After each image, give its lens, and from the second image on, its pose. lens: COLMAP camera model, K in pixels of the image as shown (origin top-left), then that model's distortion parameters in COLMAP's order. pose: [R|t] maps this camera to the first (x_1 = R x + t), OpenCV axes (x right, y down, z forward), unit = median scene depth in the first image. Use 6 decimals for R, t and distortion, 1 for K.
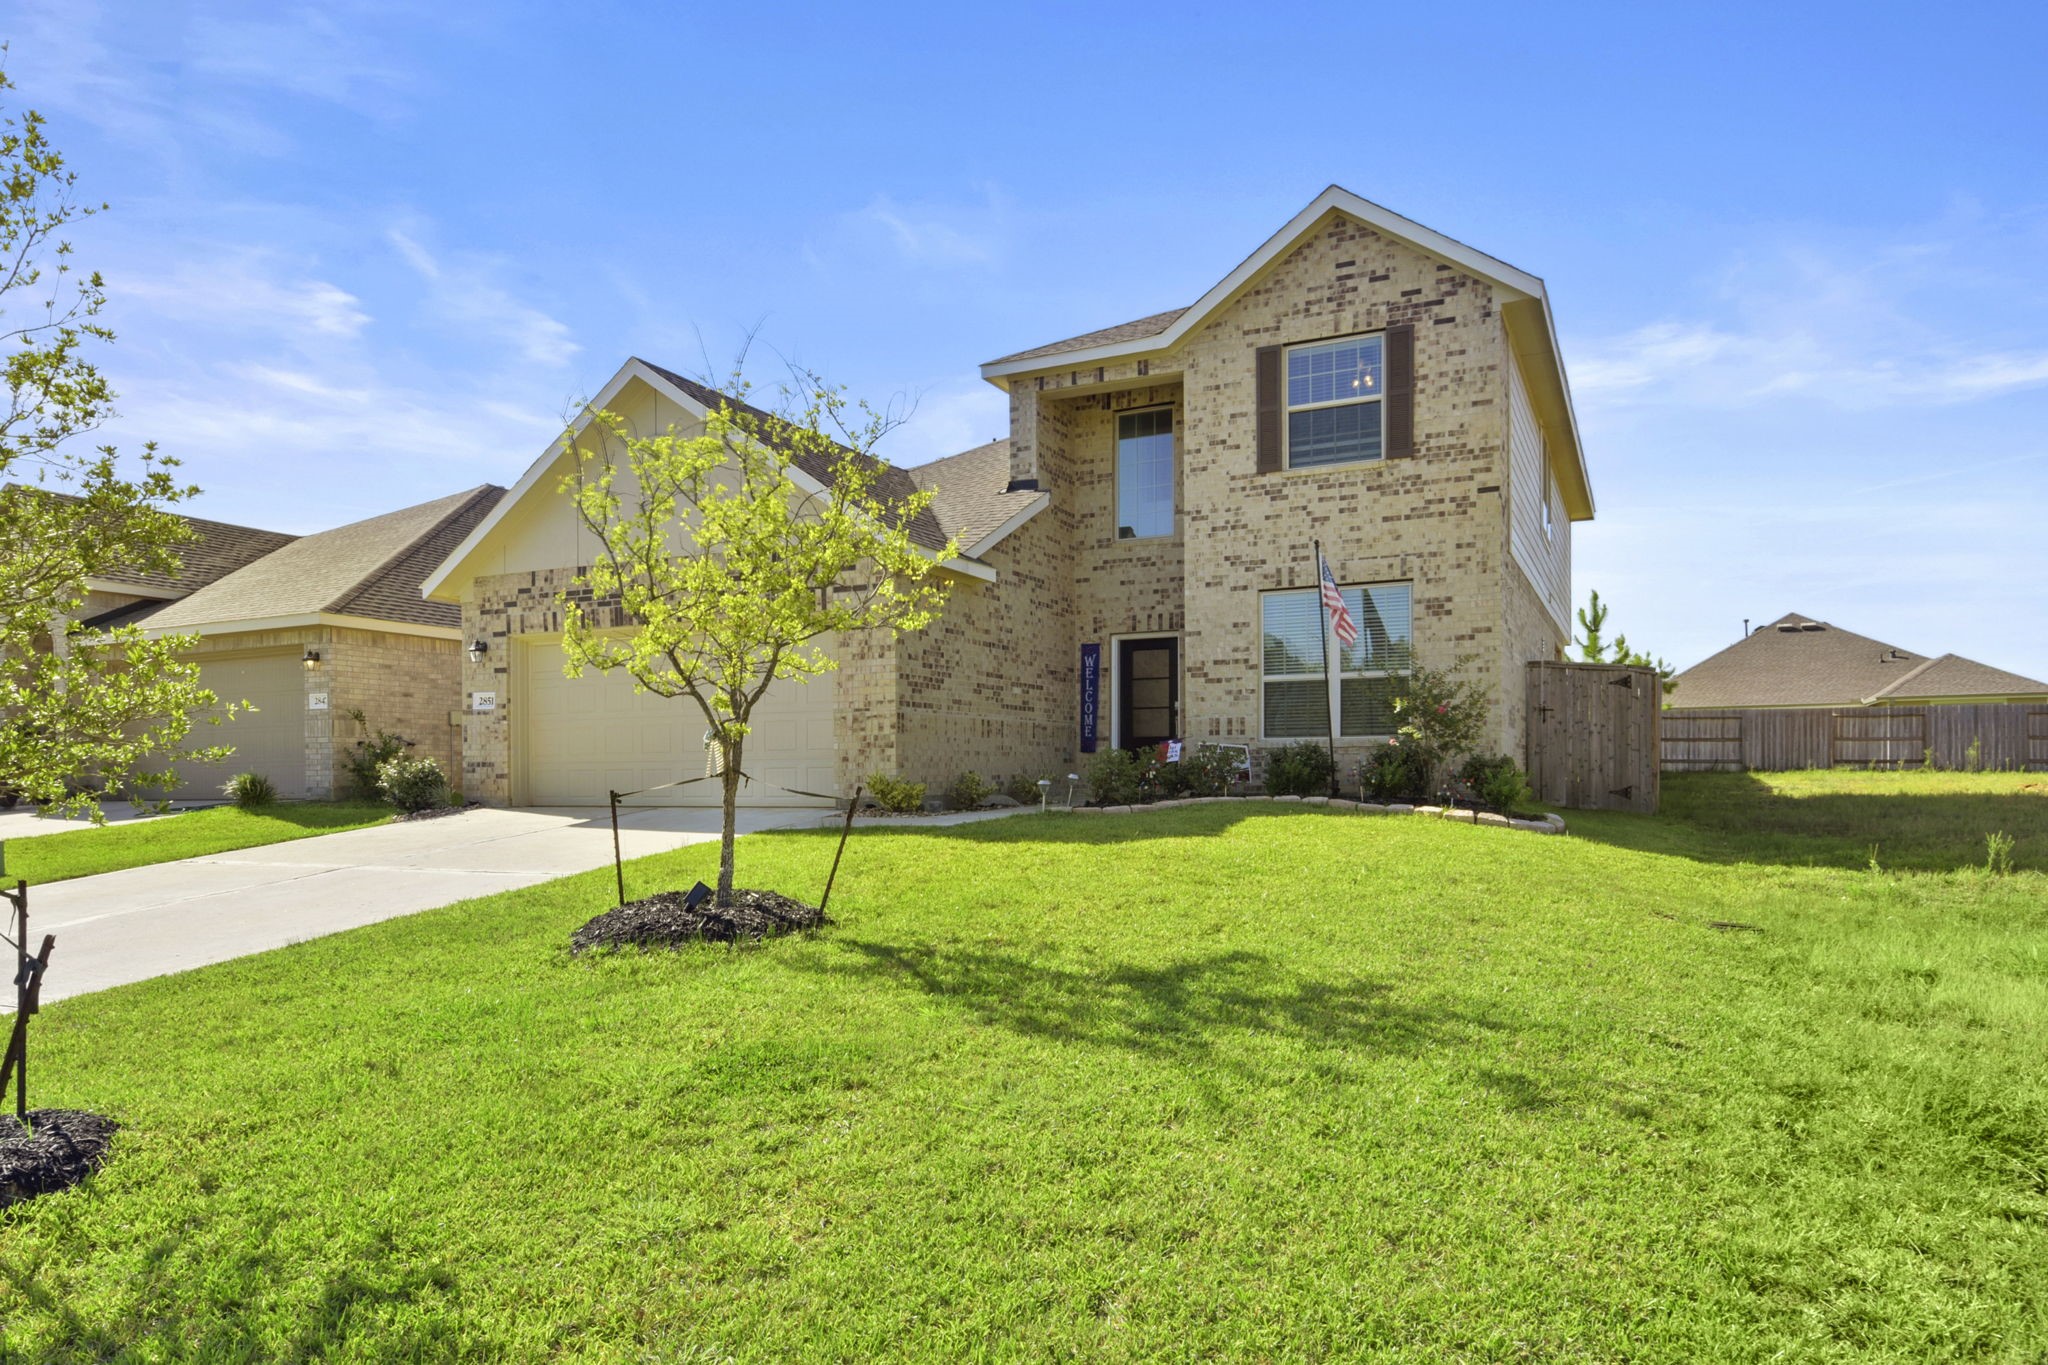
lens RADIAL K [[899.3, 0, 1032.9], [0, 899.3, 689.2], [0, 0, 1]] dist [0.002251, -0.000378]
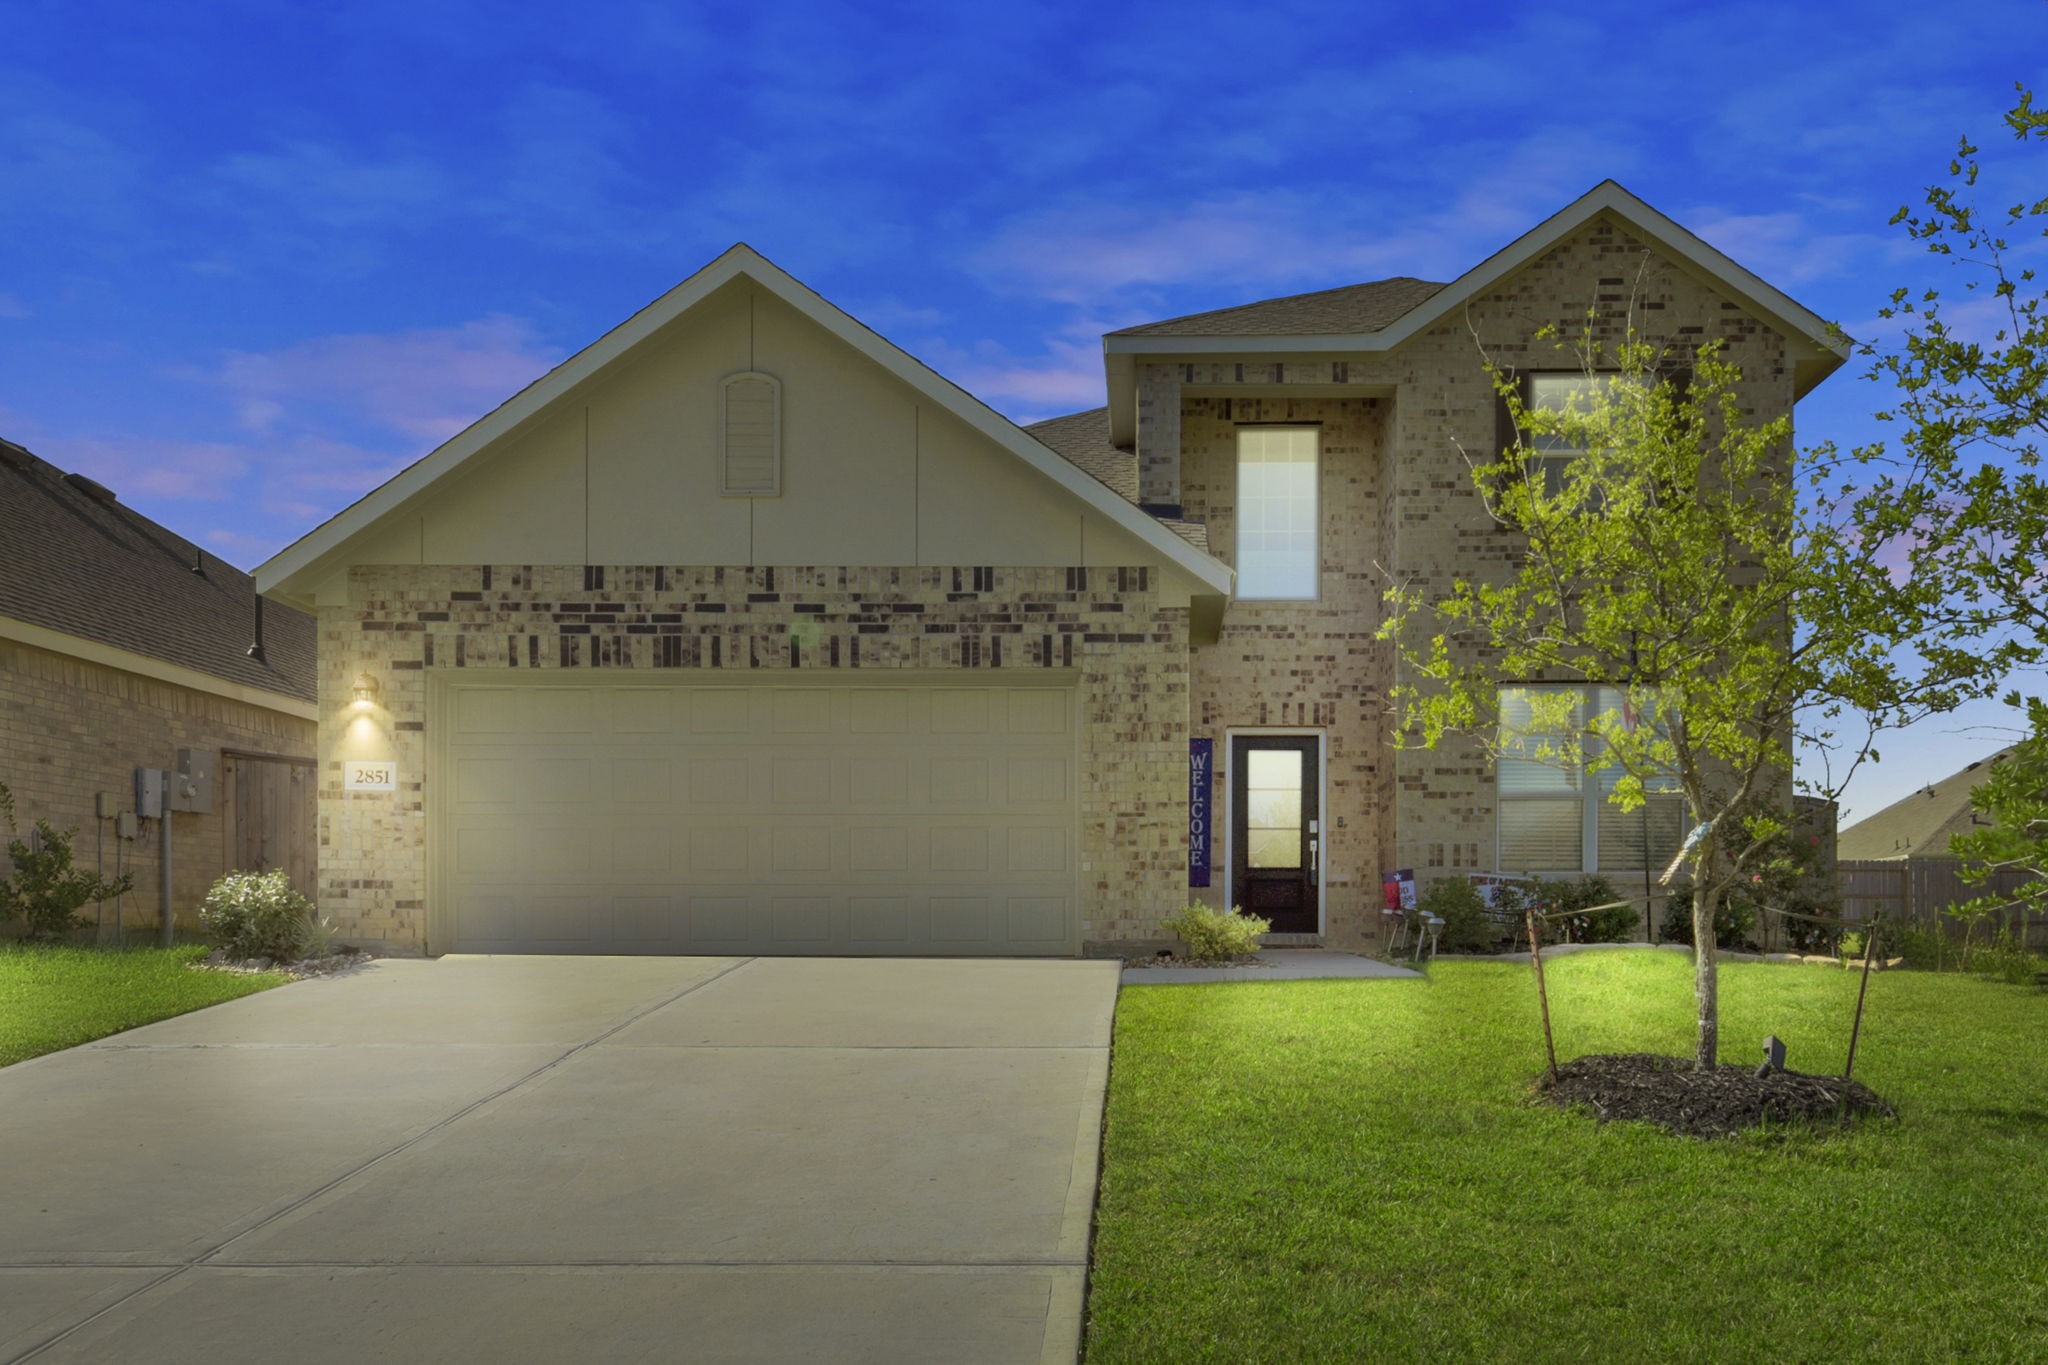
lens RADIAL K [[1262.1, 0, 1024.0], [0, 1262.1, 807.9], [0, 0, 1]] dist [0.008519, -0.000138]
pose [[0.951817, 0.039751, 0.304079, -0.459966], [-0.039620, 0.999193, -0.006603, 0.022530], [-0.304096, -0.005762, 0.952624, 0.082543]]
